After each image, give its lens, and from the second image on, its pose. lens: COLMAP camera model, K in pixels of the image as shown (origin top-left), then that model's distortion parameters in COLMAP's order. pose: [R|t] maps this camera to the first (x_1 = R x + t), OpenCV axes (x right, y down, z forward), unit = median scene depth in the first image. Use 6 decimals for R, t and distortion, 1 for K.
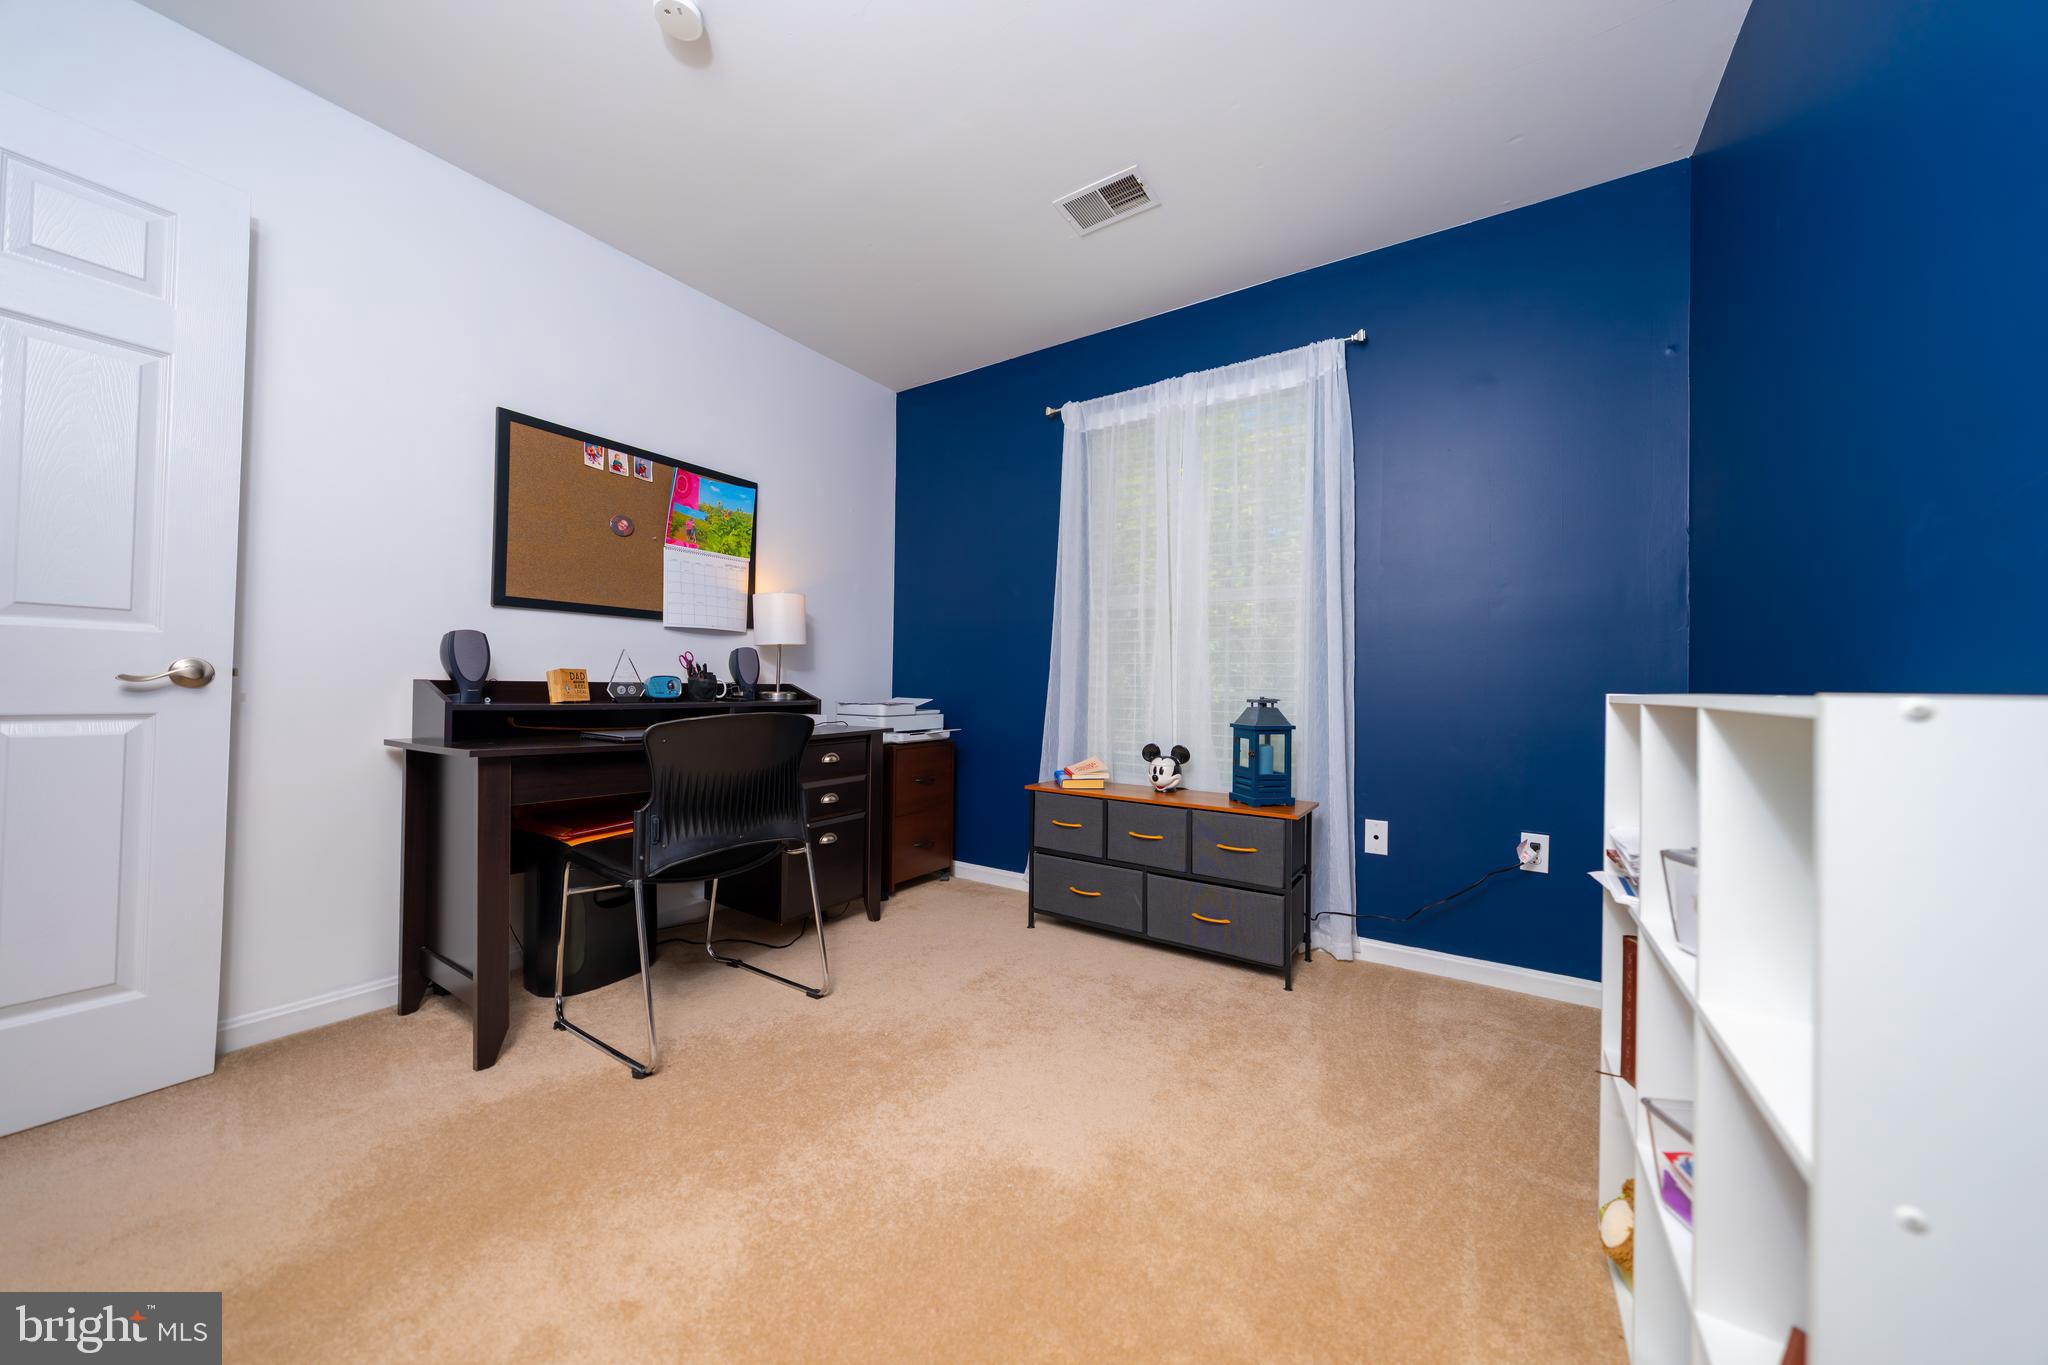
lens RADIAL K [[688.2, 0, 1025.7], [0, 688.2, 676.9], [0, 0, 1]] dist [-0.001165, 0.000038]
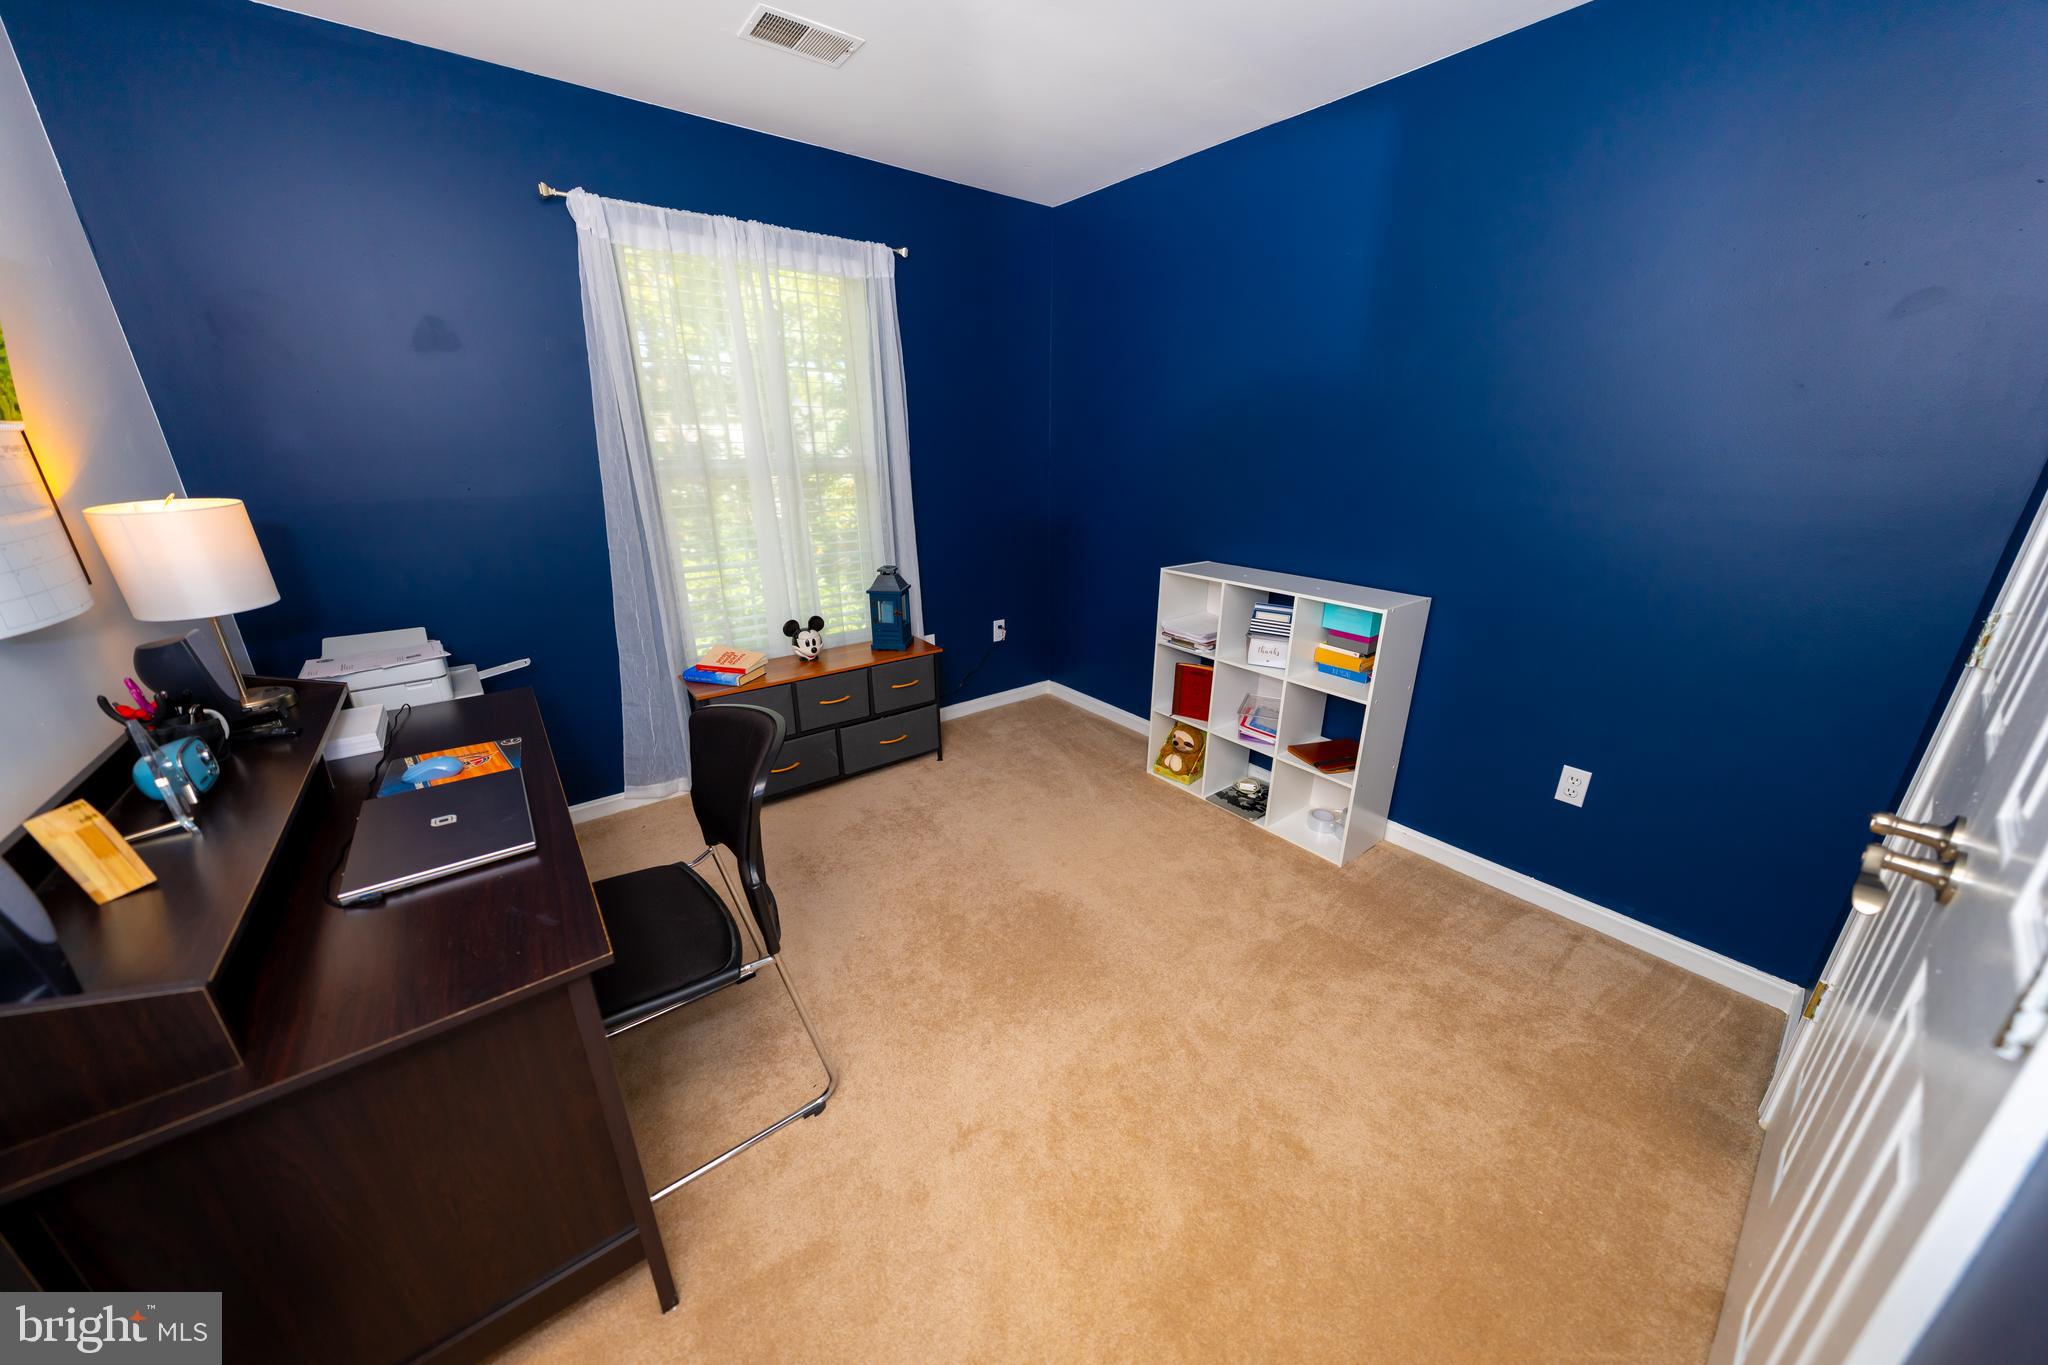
lens RADIAL K [[688.2, 0, 1022.3], [0, 688.2, 680.5], [0, 0, 1]] dist [-0.001165, 0.000038]
pose [[0.326633, -0.325612, 0.887292, -0.743266], [-0.009772, 0.937570, 0.347660, -0.209863], [-0.945101, -0.122228, 0.303059, 0.340865]]
